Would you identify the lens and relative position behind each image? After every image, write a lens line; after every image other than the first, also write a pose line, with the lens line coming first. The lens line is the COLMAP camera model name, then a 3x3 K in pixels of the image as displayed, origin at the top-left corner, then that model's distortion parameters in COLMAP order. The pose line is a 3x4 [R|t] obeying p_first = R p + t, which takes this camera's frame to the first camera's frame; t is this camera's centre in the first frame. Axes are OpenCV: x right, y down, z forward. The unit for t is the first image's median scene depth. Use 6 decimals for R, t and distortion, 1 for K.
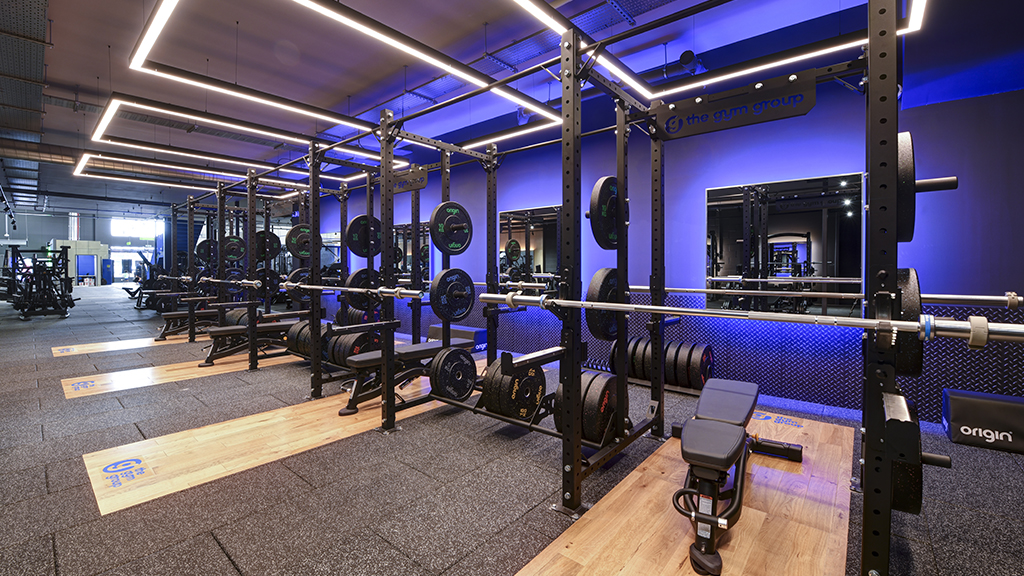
lens RADIAL K [[424.2, 0, 506.8], [0, 424.2, 273.3], [0, 0, 1]] dist [-0.016581, -0.000163]
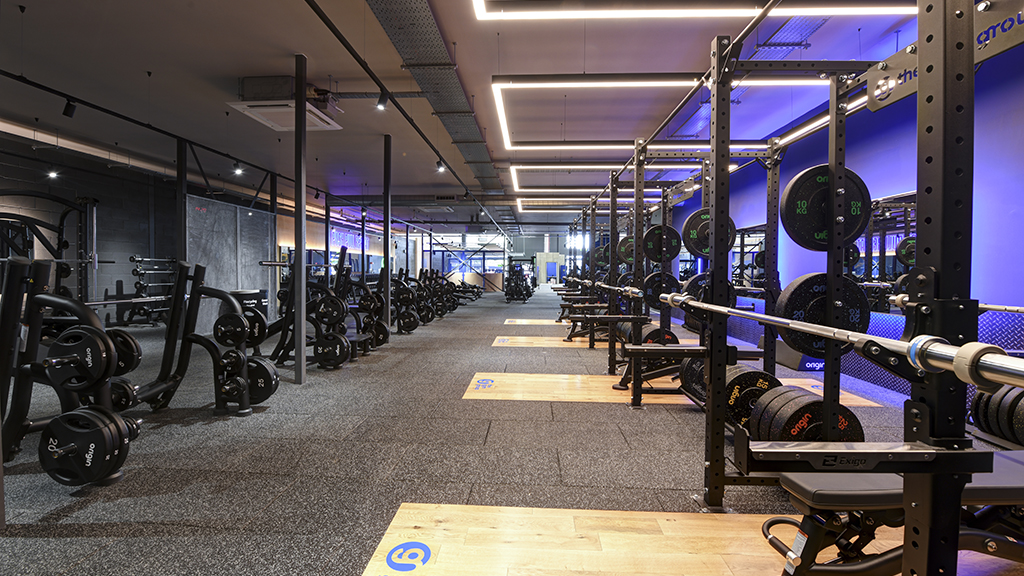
lens RADIAL K [[419.3, 0, 512.0], [0, 419.3, 288.0], [0, 0, 1]] dist [-0.021713, -0.000250]
pose [[0.614326, 0.039342, -0.788071, 0.386829], [-0.022453, 0.999223, 0.032381, 0.003323], [0.788733, -0.002198, 0.614732, -0.002877]]
